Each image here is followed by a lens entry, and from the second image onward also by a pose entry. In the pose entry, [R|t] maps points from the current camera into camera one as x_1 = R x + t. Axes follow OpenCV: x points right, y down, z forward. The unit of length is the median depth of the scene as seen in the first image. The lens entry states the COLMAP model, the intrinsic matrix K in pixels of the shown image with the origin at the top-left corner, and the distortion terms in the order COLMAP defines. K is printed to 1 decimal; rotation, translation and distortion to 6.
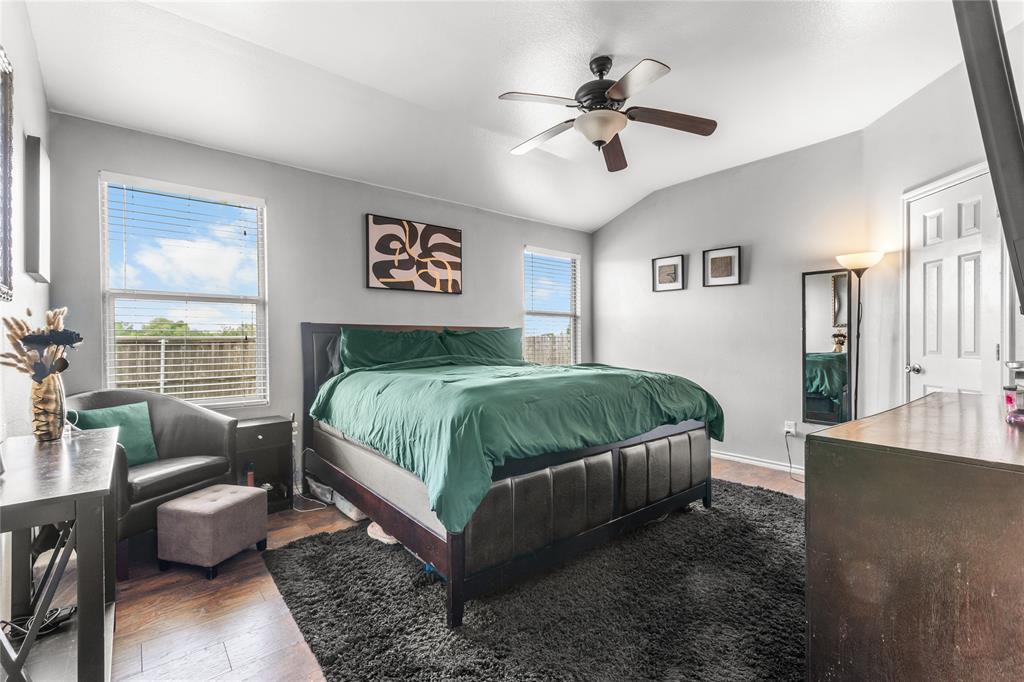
lens RADIAL K [[449.0, 0, 515.7], [0, 449.0, 348.7], [0, 0, 1]] dist [0.004123, 0.000544]
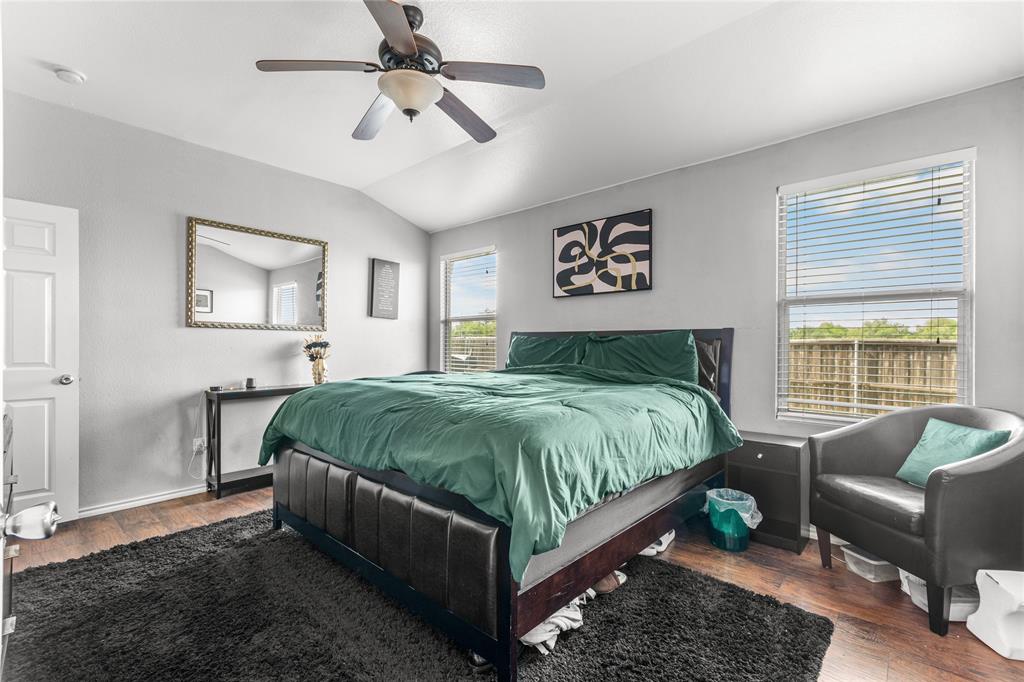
lens RADIAL K [[449.0, 0, 515.7], [0, 449.0, 348.7], [0, 0, 1]] dist [0.004123, 0.000544]
pose [[0.157035, 0.015580, -0.987470, 0.675954], [-0.020557, 0.999710, 0.012504, -0.023262], [0.987379, 0.018336, 0.157310, 0.693006]]
